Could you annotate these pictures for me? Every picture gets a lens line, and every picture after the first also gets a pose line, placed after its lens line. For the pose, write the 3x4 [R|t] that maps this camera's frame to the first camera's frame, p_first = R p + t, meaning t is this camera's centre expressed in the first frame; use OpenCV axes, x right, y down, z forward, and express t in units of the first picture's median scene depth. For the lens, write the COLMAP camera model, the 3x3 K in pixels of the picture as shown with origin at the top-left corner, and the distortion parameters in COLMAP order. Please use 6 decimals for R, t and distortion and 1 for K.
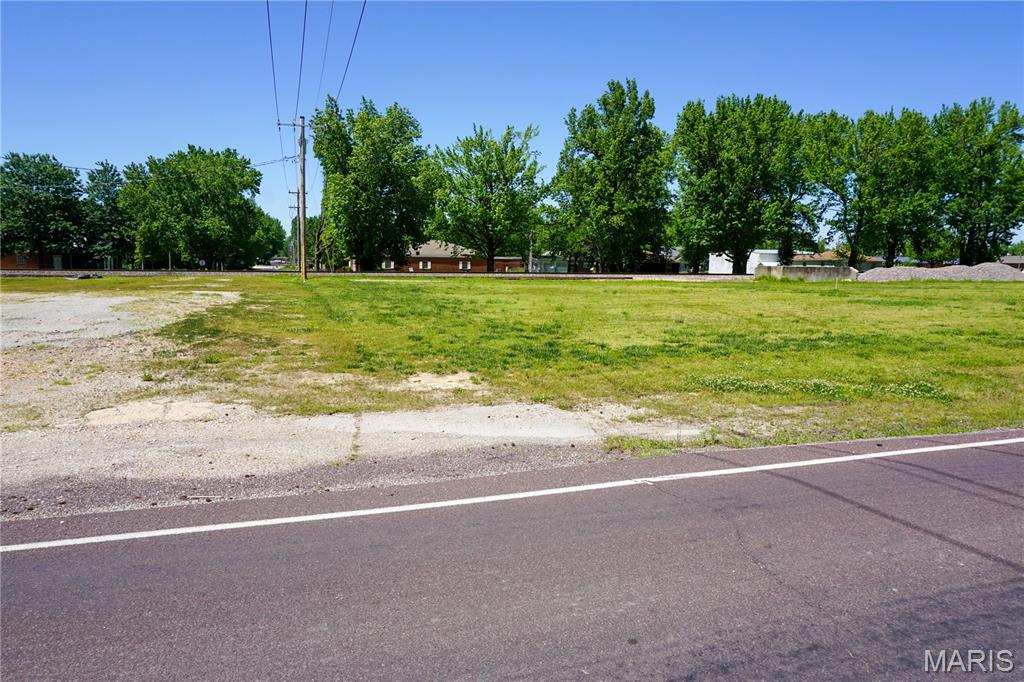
lens RADIAL K [[697.6, 0, 511.9], [0, 697.6, 341.4], [0, 0, 1]] dist [-0.020558, 0.029270]
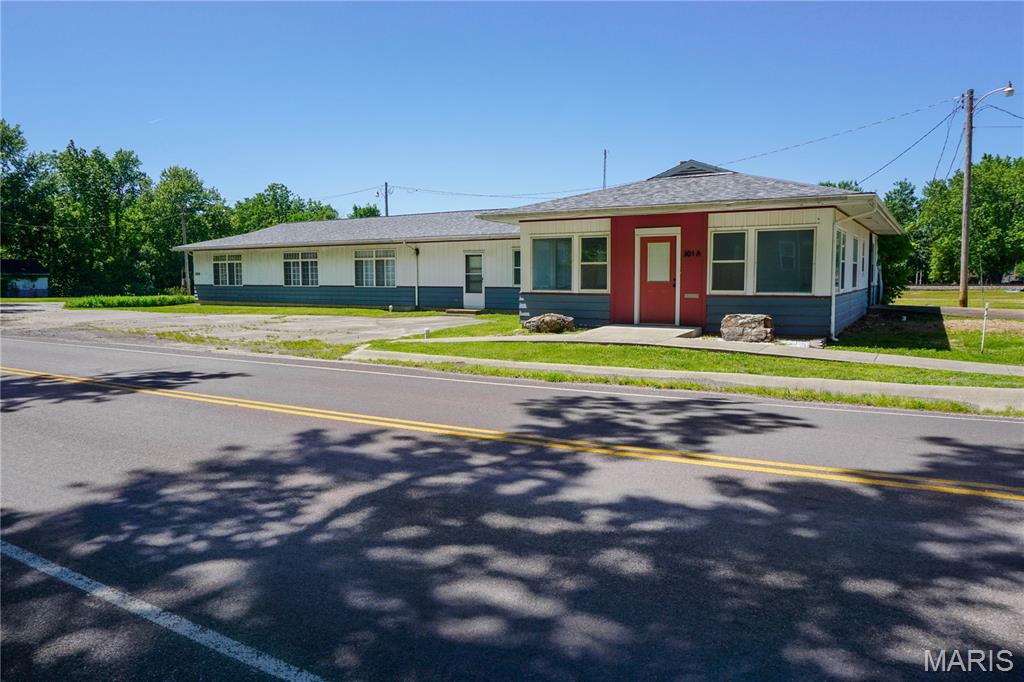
lens RADIAL K [[697.6, 0, 521.9], [0, 697.6, 339.5], [0, 0, 1]] dist [-0.020558, 0.029270]
pose [[0.648845, 0.060449, -0.758516, -0.161513], [-0.083942, 0.996442, 0.007605, 0.013183], [0.756277, 0.058736, 0.651610, -0.080582]]
